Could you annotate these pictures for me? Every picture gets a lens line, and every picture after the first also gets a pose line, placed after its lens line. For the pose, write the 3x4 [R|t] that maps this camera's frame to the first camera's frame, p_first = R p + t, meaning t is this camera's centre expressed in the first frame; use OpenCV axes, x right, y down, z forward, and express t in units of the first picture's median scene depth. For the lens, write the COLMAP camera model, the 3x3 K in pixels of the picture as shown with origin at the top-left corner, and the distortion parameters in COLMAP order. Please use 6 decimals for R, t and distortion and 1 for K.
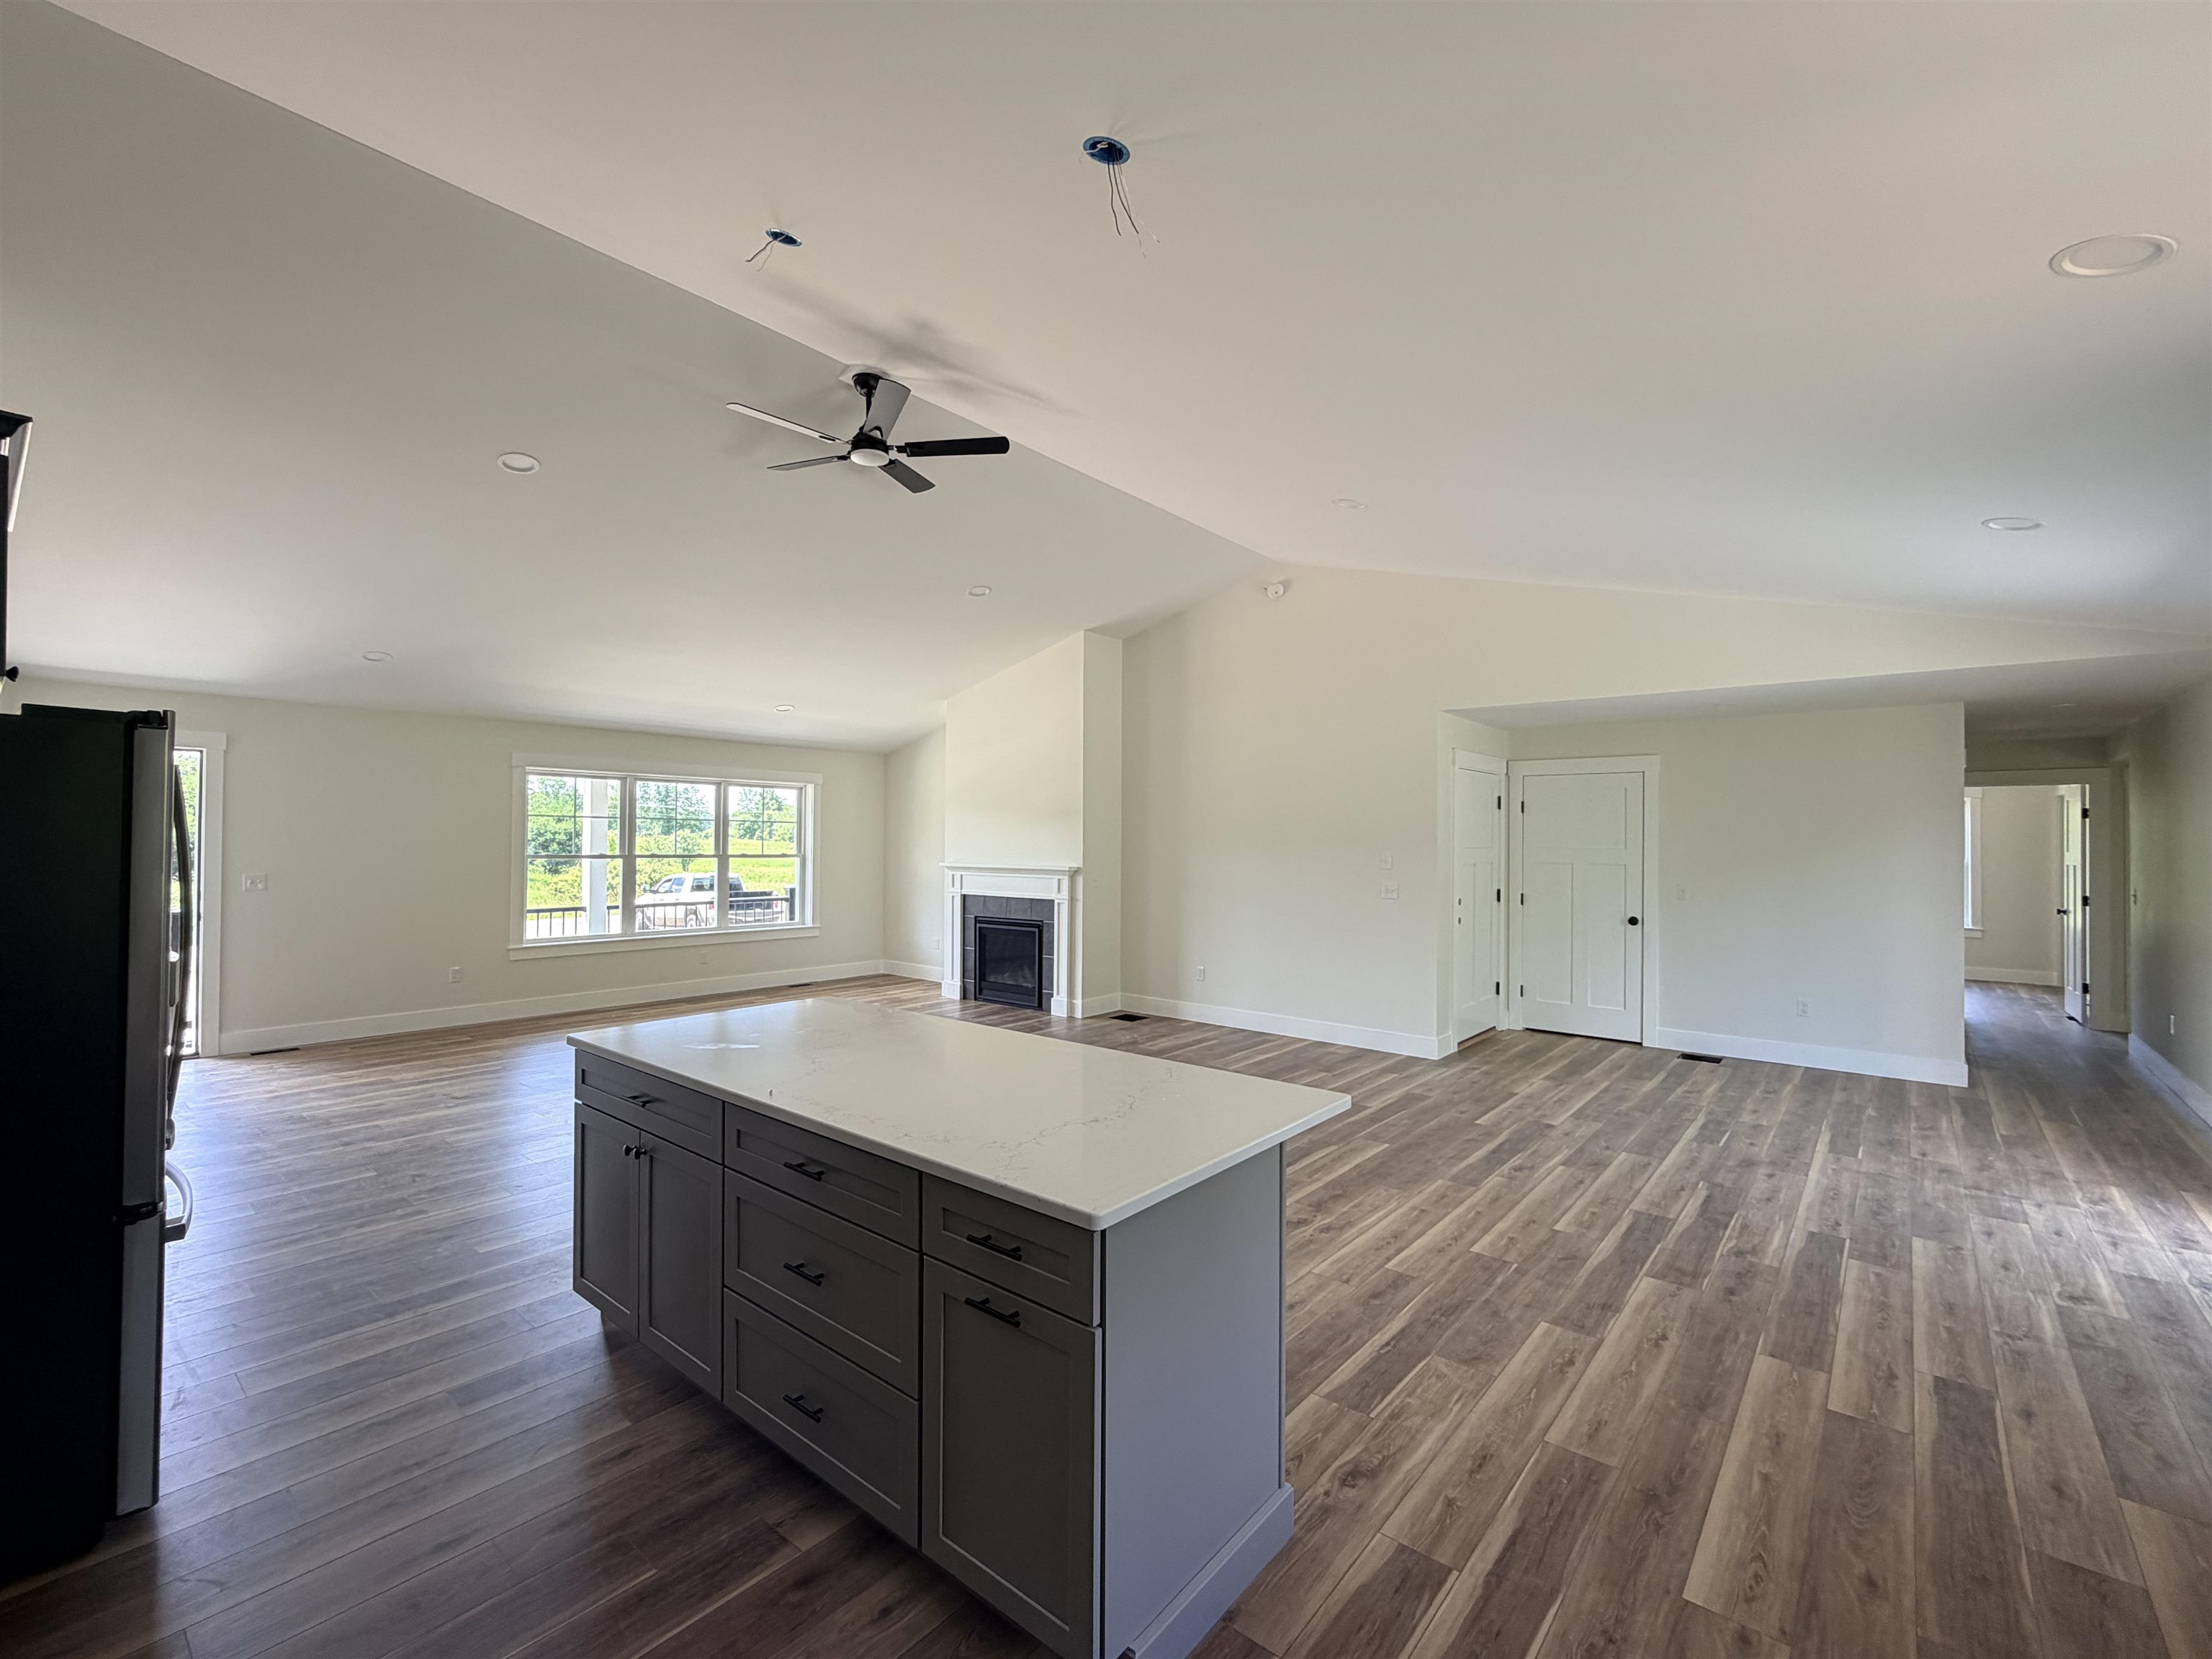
lens RADIAL K [[962.4, 0, 1110.2], [0, 962.4, 827.5], [0, 0, 1]] dist [-0.000108, 0.000302]
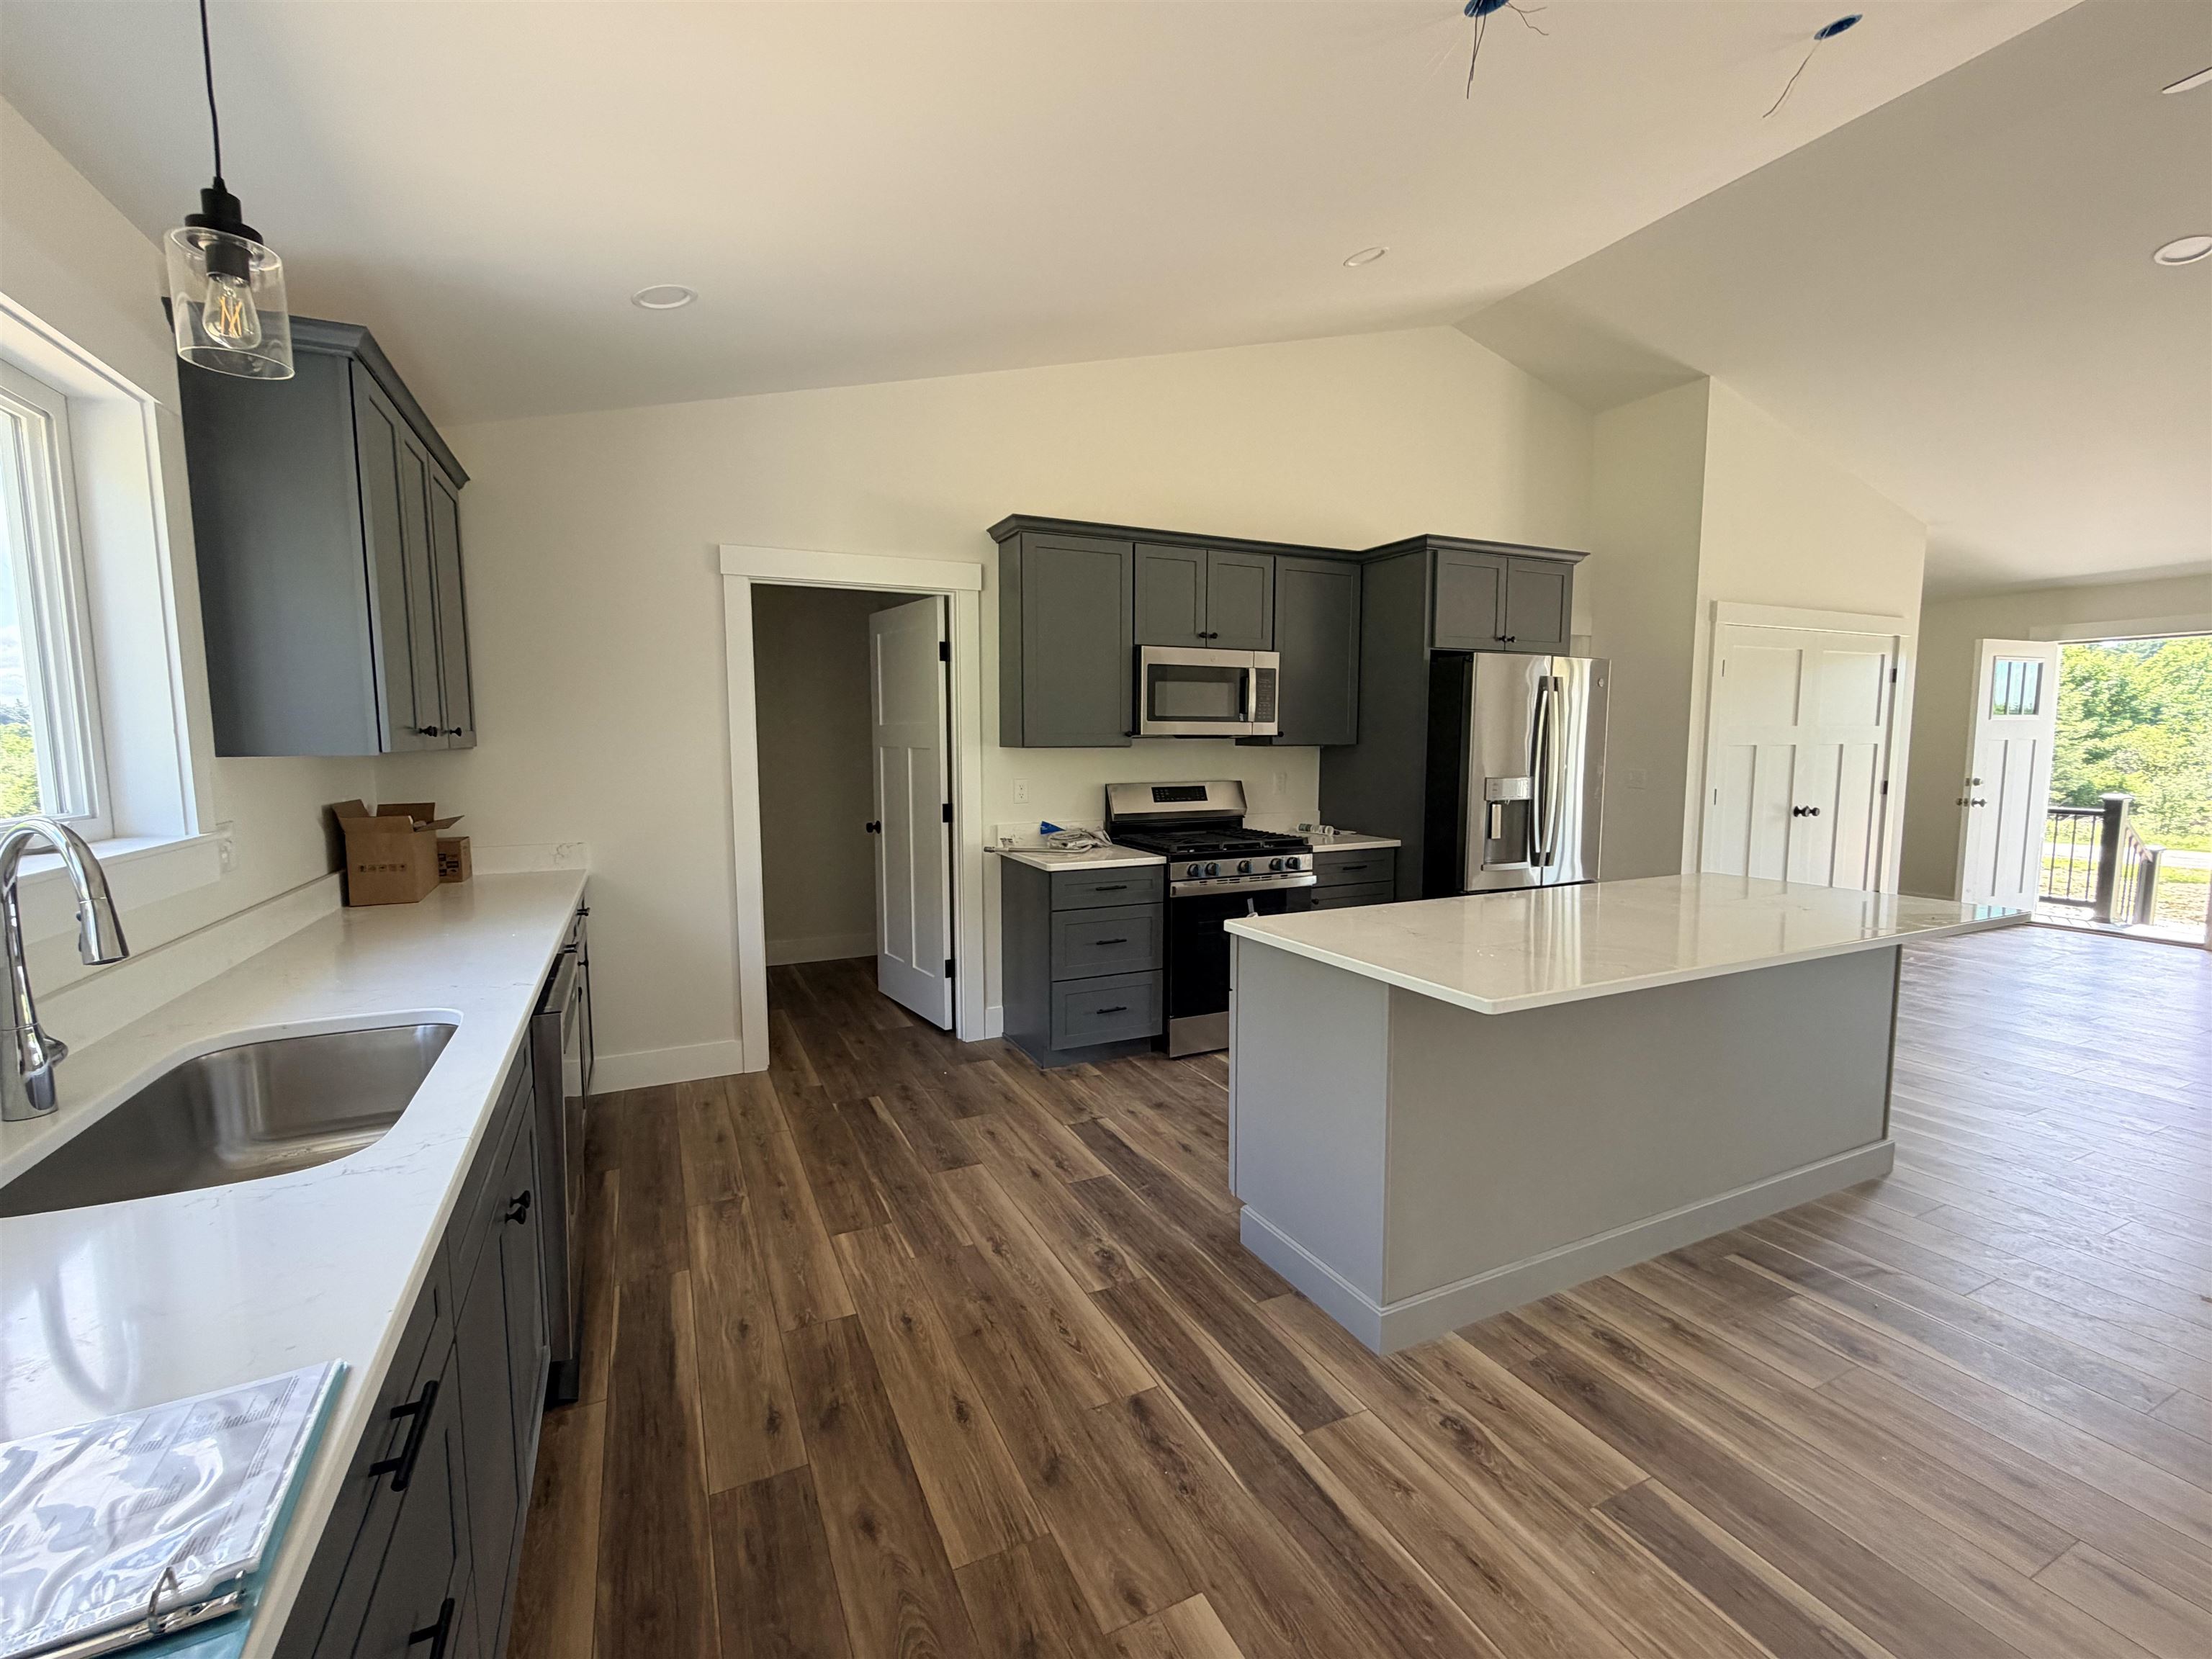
lens RADIAL K [[962.4, 0, 1108.9], [0, 962.4, 832.3], [0, 0, 1]] dist [-0.000108, 0.000302]
pose [[-0.413095, 0.085976, -0.906620, 1.252632], [0.007567, 0.995823, 0.090987, 0.070528], [0.910656, 0.030726, -0.412020, 1.183561]]
